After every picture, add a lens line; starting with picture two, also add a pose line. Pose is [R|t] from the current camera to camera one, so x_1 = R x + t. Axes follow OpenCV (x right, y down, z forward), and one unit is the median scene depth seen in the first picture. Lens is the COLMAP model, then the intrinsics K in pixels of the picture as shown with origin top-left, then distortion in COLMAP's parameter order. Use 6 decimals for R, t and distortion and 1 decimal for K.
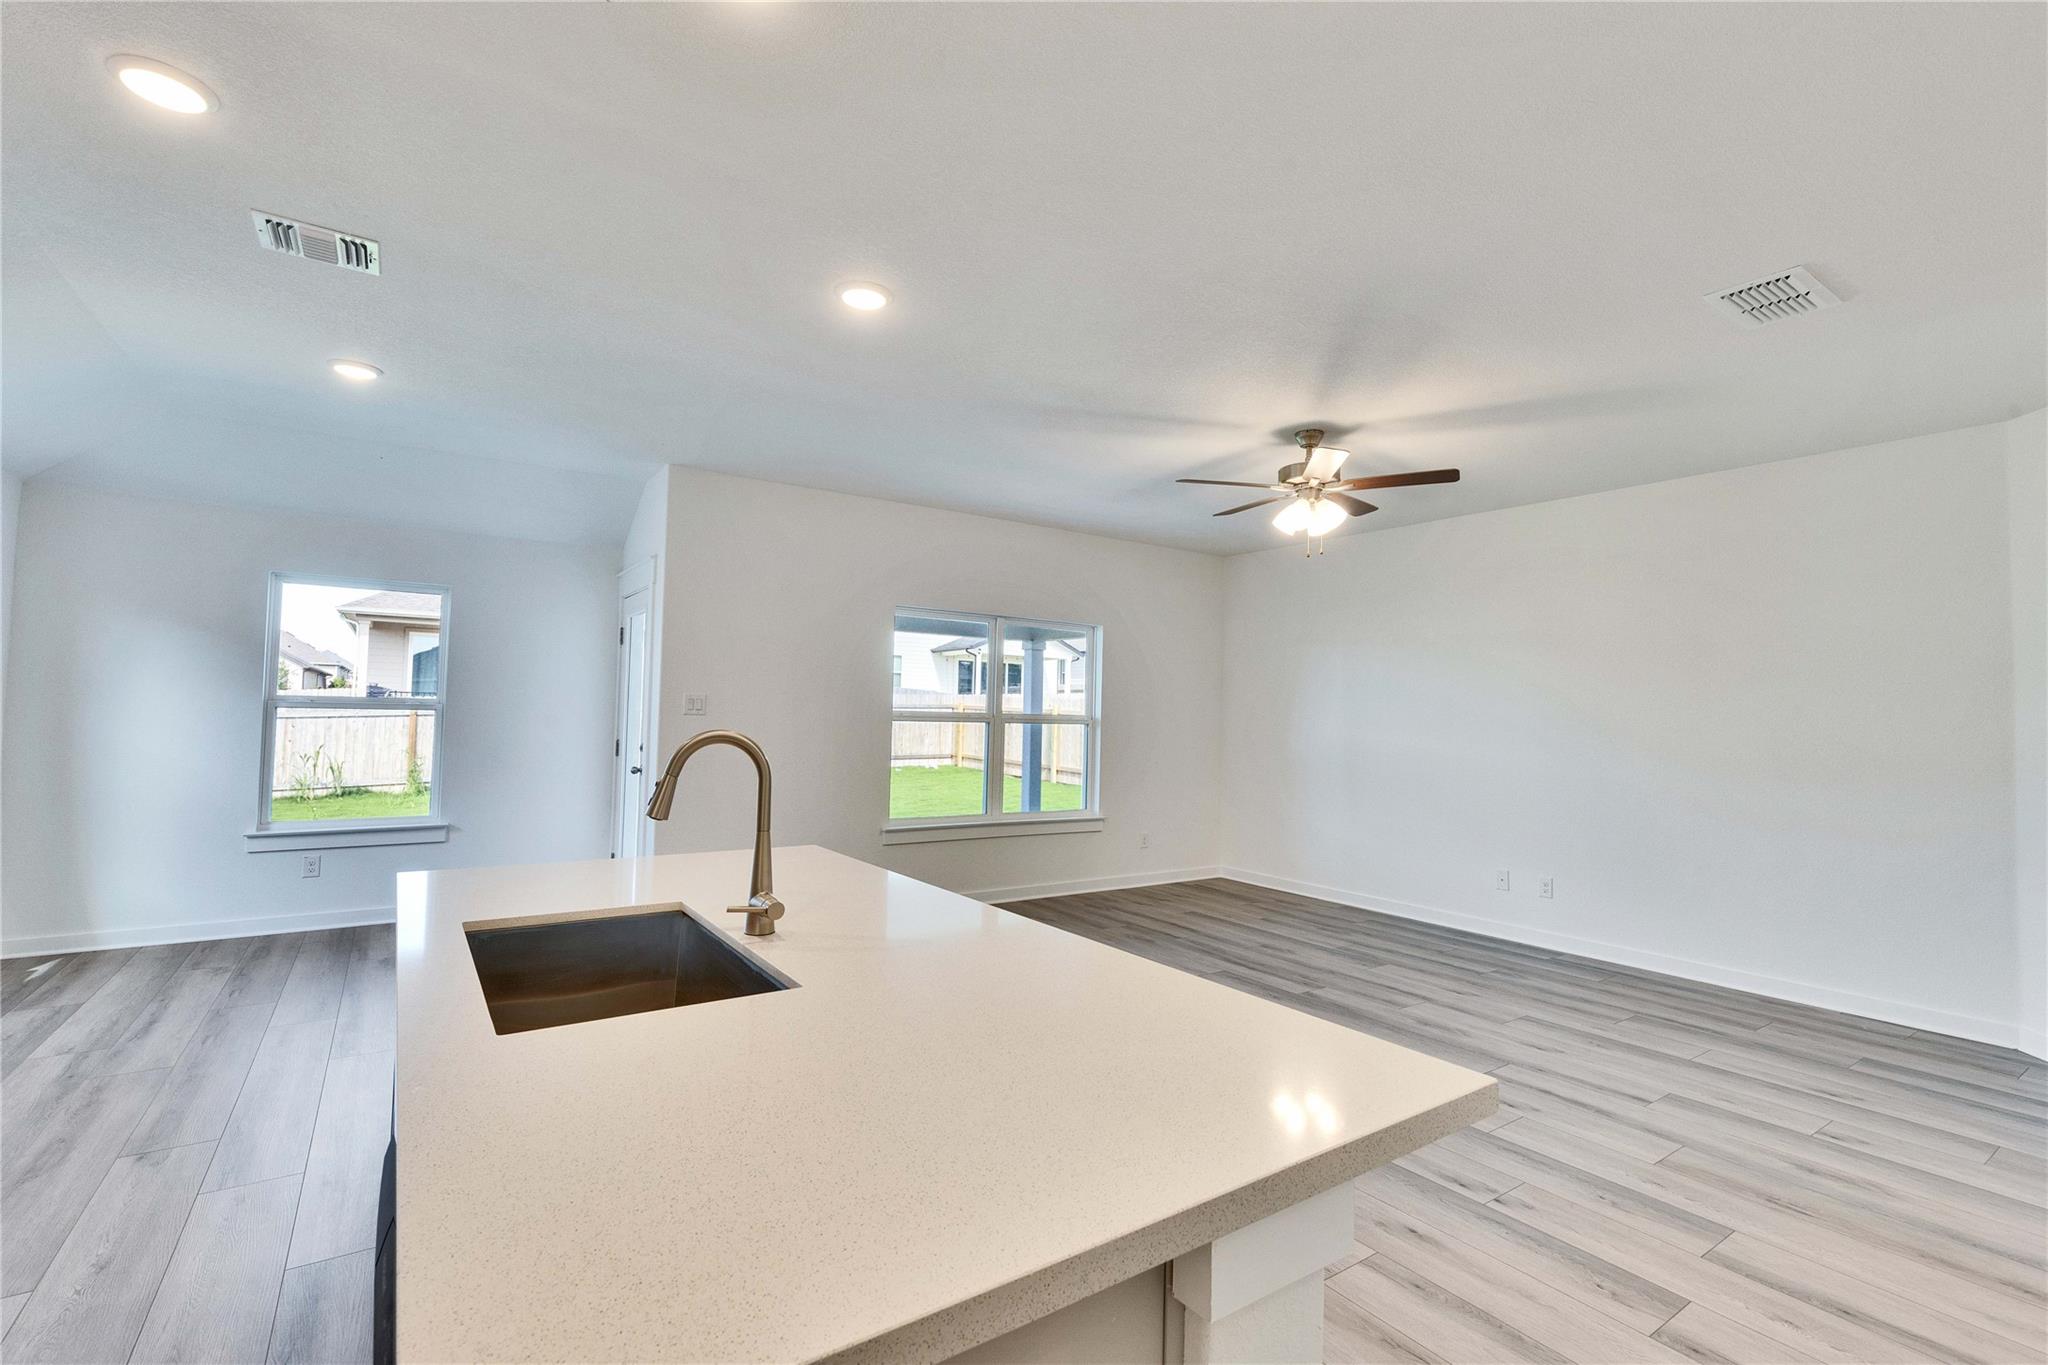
lens RADIAL K [[906.6, 0, 1030.3], [0, 906.6, 676.3], [0, 0, 1]] dist [0.002417, -0.000855]
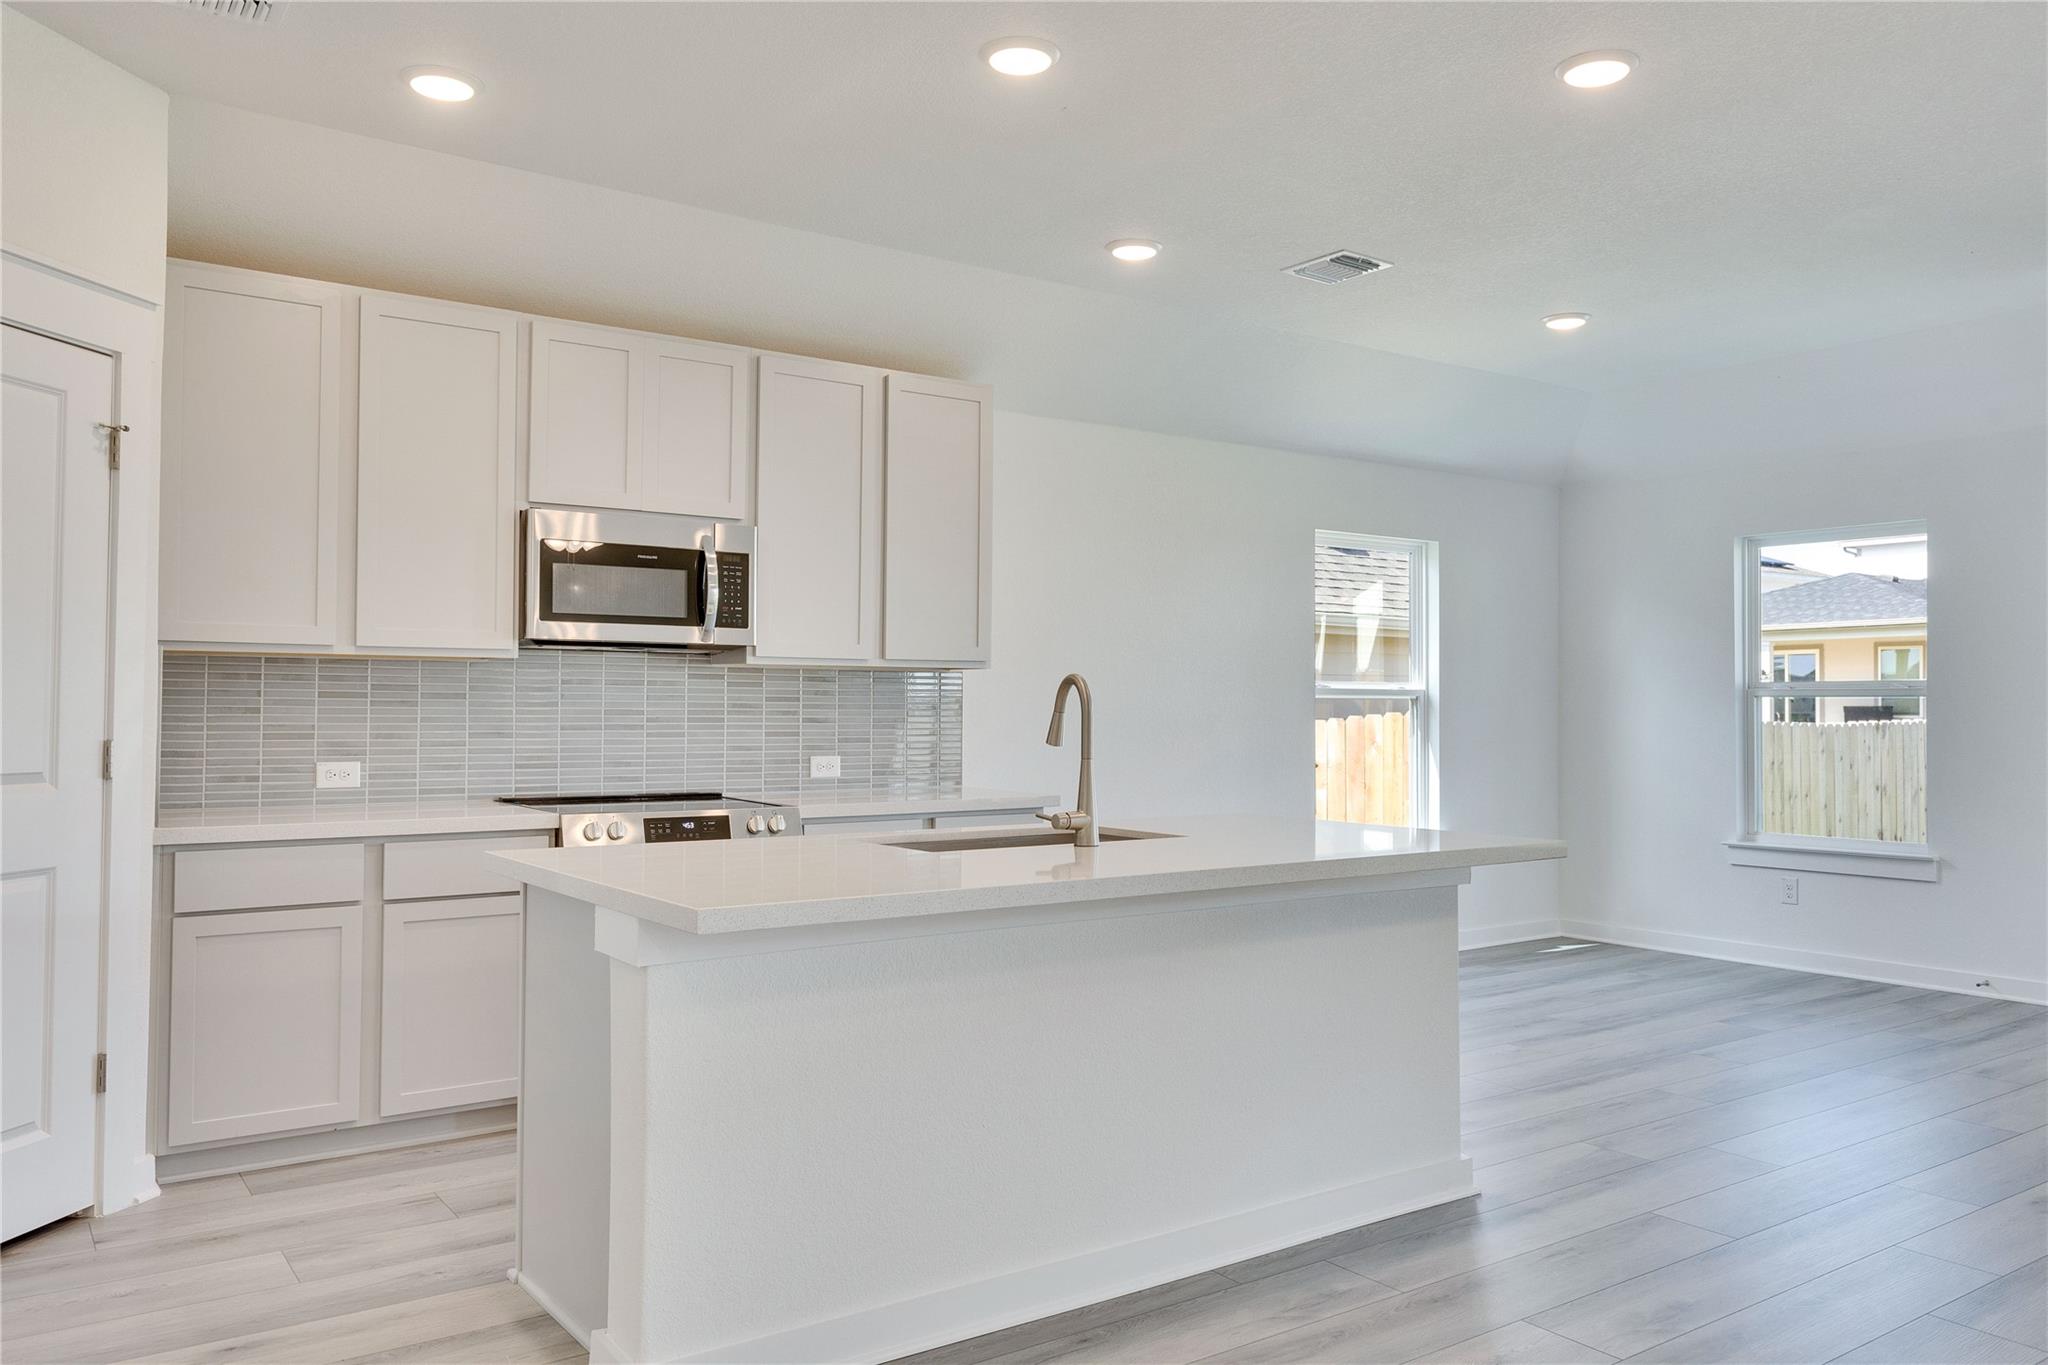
lens RADIAL K [[1508.0, 0, 1030.3], [0, 1508.0, 668.2], [0, 0, 1]] dist [0.001434, -0.001307]
pose [[0.013998, -0.047581, -0.998769, 0.650807], [0.037529, 0.998188, -0.047027, 0.056519], [0.999198, -0.036824, 0.015758, 0.356796]]
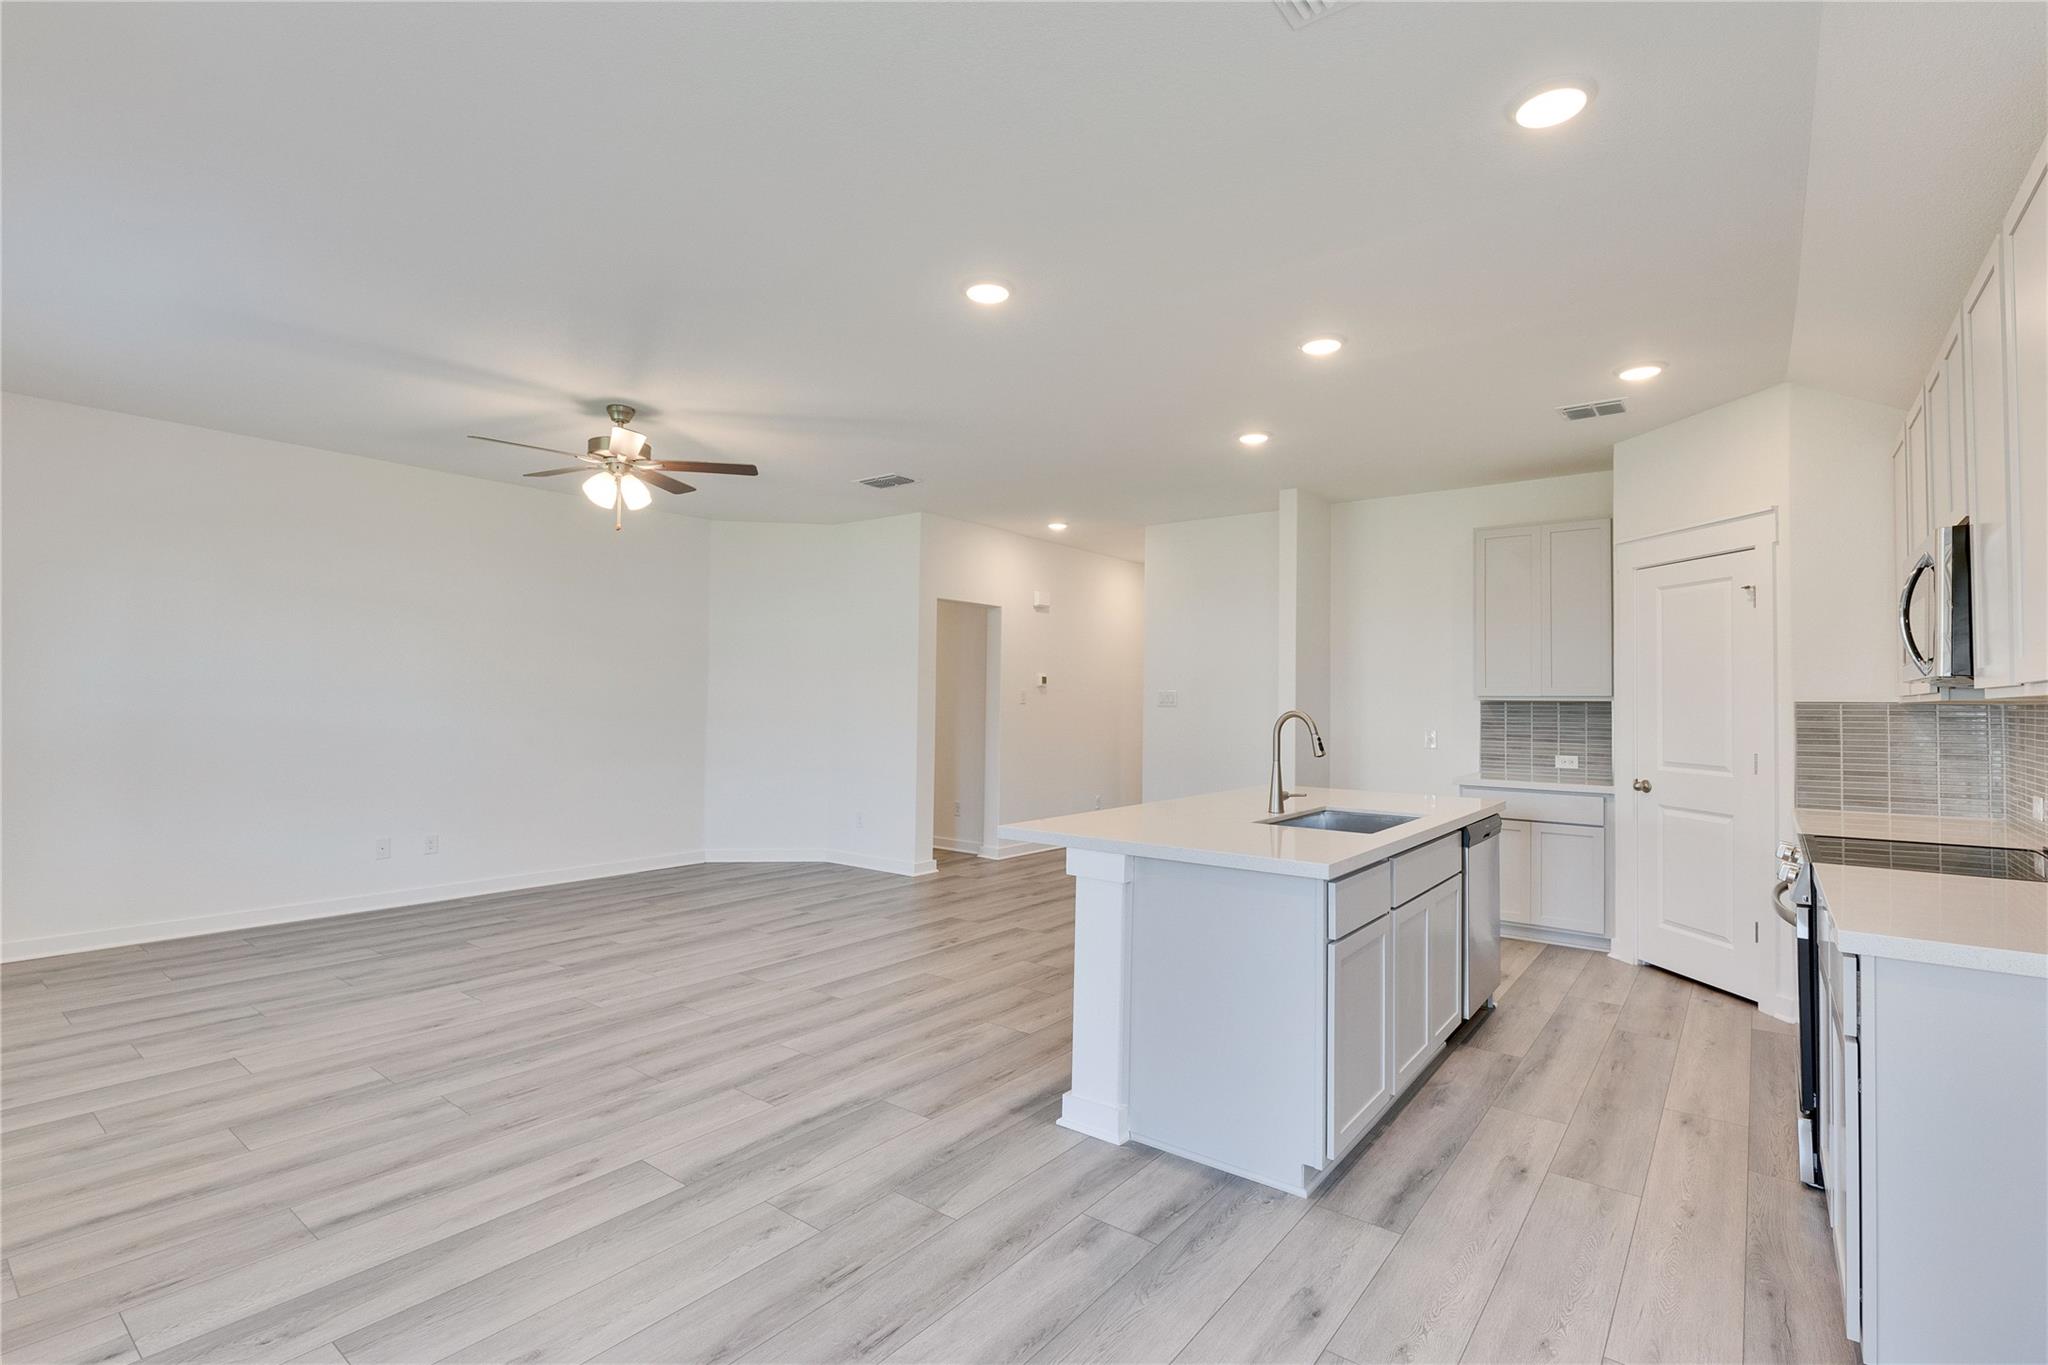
lens RADIAL K [[942.1, 0, 1016.1], [0, 942.1, 715.8], [0, 0, 1]] dist [0.001602, -0.000280]
pose [[-0.291795, -0.038695, 0.955698, -0.811517], [-0.059579, 0.997976, 0.022216, 0.024505], [-0.954624, -0.050457, -0.293510, 0.845209]]
